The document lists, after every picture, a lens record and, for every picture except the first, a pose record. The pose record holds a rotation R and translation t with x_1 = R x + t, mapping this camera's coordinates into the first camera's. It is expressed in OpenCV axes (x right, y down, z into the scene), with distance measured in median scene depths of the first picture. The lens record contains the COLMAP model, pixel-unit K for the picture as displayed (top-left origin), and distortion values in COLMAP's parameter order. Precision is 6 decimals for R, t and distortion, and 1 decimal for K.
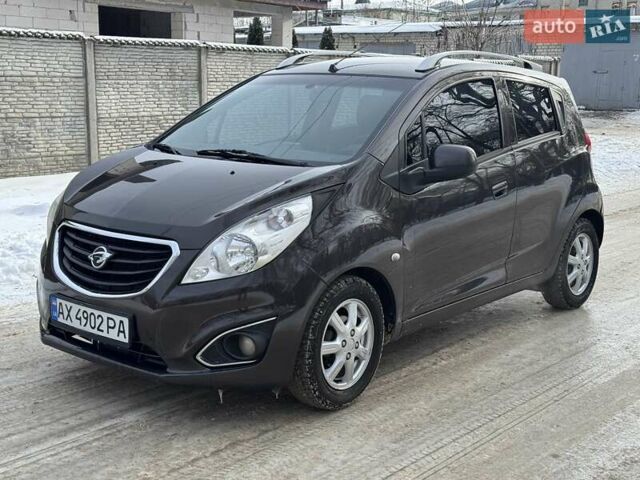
lens RADIAL K [[894.4, 0, 320.0], [0, 894.4, 240.0], [0, 0, 1]] dist [0.125837, -0.036102]
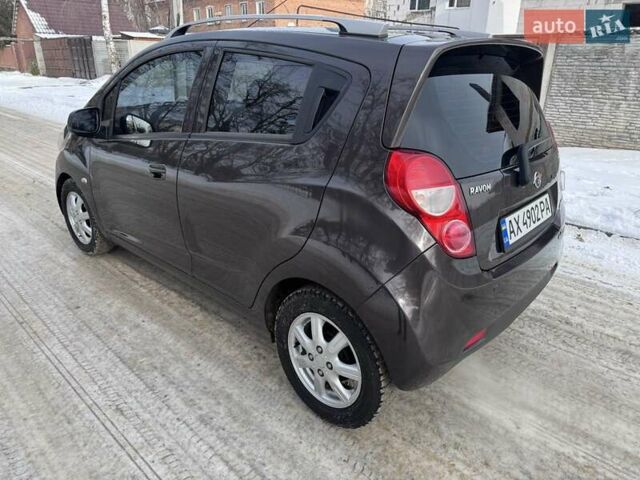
lens RADIAL K [[454.4, 0, 321.4], [0, 454.4, 238.9], [0, 0, 1]] dist [0.007052, -0.011762]
pose [[-0.060552, 0.345037, -0.936634, 0.803992], [-0.192249, 0.916755, 0.350143, -0.232703], [0.979476, 0.201269, 0.010821, 1.415144]]
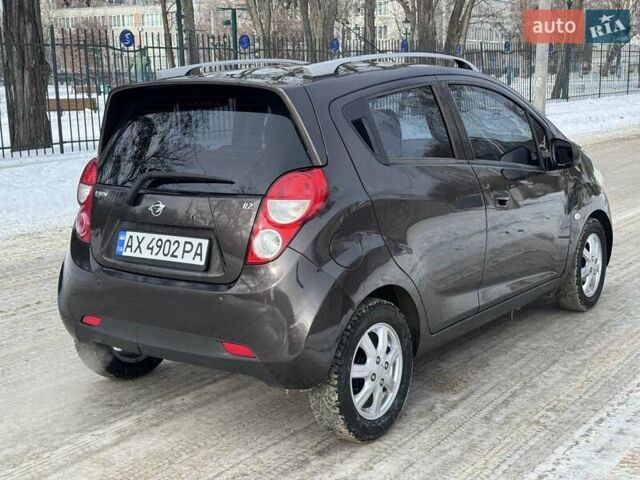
lens RADIAL K [[894.4, 0, 320.0], [0, 894.4, 240.0], [0, 0, 1]] dist [0.125837, -0.036102]
pose [[-0.998547, 0.009981, -0.052959, 0.221508], [-0.008987, 0.938097, 0.346255, -0.461615], [0.053136, 0.346228, -0.936644, 2.512918]]
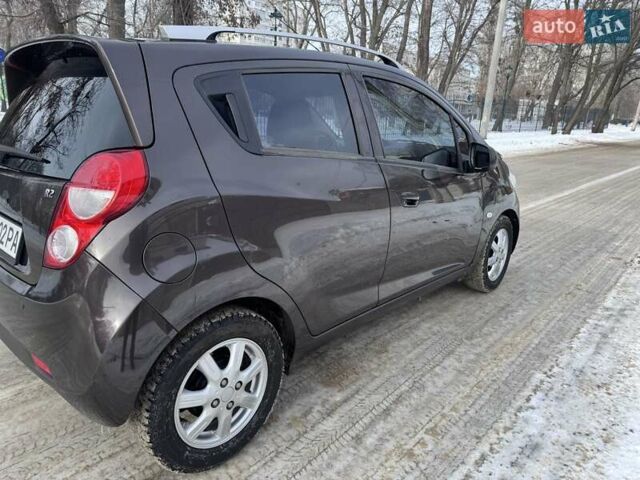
lens RADIAL K [[449.8, 0, 318.2], [0, 449.8, 240.9], [0, 0, 1]] dist [0.048108, -0.054998]
pose [[-0.996718, -0.069120, 0.042143, 0.022888], [-0.043699, 0.897597, 0.438645, -0.317327], [-0.068147, 0.435364, -0.897672, 1.991533]]
